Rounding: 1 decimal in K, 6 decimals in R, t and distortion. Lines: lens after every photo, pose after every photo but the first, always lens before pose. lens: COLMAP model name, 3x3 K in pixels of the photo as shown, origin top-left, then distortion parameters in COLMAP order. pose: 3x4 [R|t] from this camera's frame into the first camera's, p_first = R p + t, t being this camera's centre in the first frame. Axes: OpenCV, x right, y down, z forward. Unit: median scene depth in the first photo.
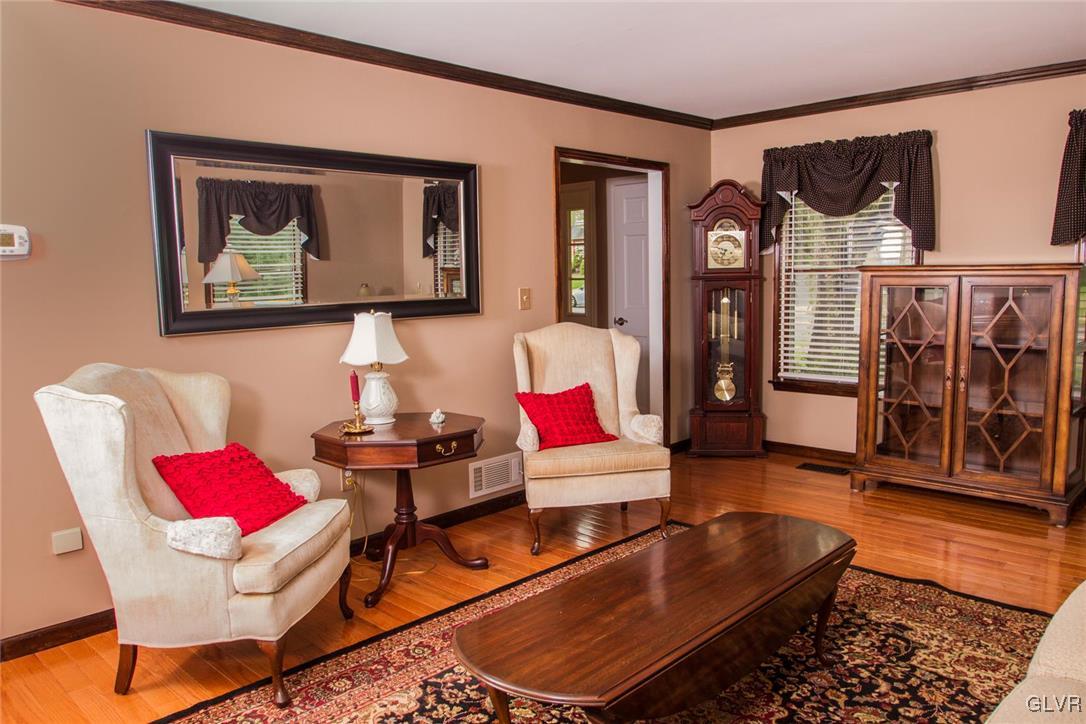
lens RADIAL K [[790.7, 0, 543.0], [0, 790.7, 362.0], [0, 0, 1]] dist [-0.040187, 0.000051]
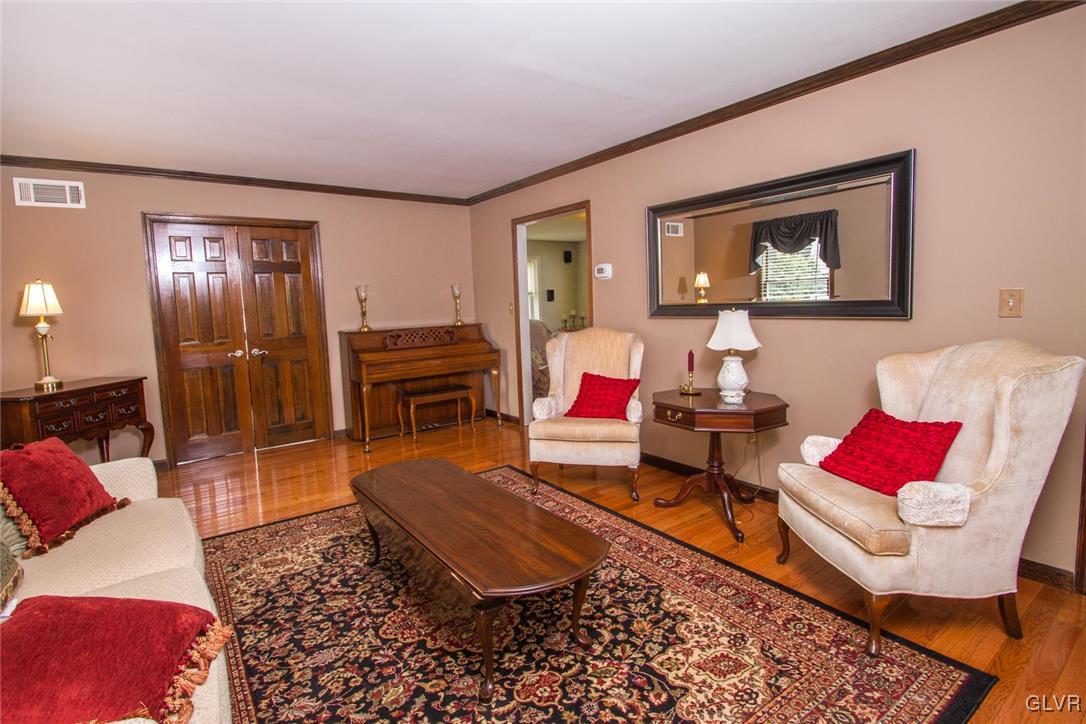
lens RADIAL K [[518.8, 0, 551.2], [0, 518.8, 353.1], [0, 0, 1]] dist [0.001572, -0.010759]
pose [[-0.146901, 0.125269, -0.981187, 0.612264], [-0.071820, 0.987979, 0.136889, -0.081254], [0.986540, 0.090578, -0.136138, 0.748250]]
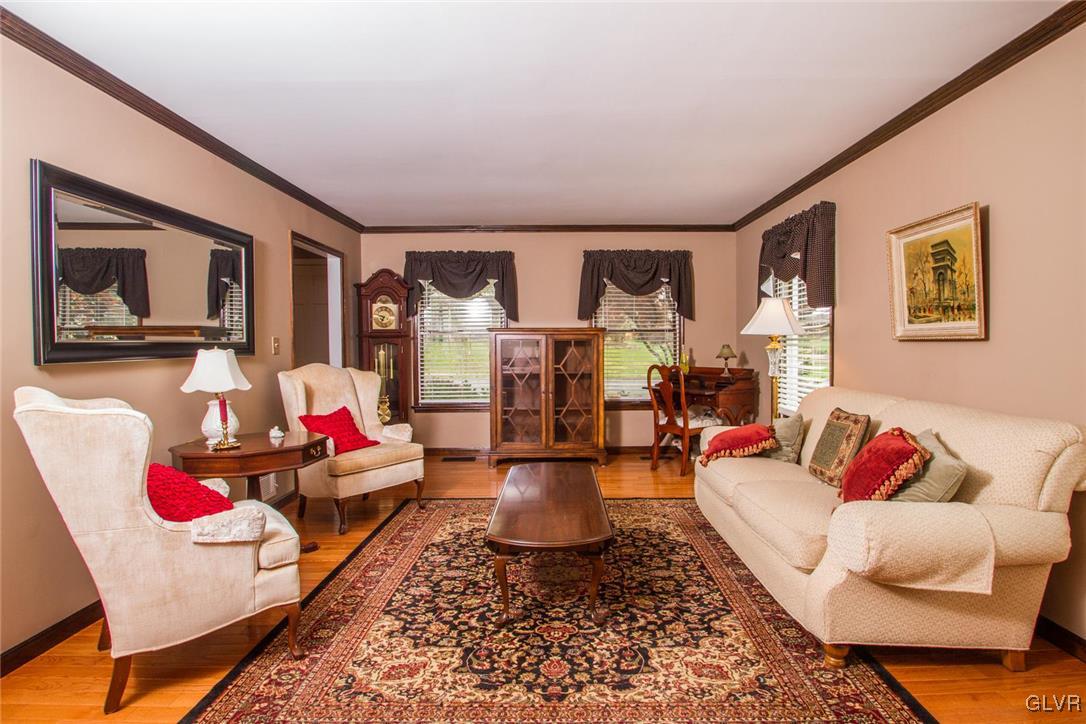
lens RADIAL K [[599.0, 0, 543.0], [0, 599.0, 362.0], [0, 0, 1]] dist [-0.003501, -0.001376]
pose [[0.731969, -0.004835, 0.681321, -0.429473], [0.066774, 0.995670, -0.064672, 0.043278], [-0.678058, 0.092833, 0.729122, 0.015811]]
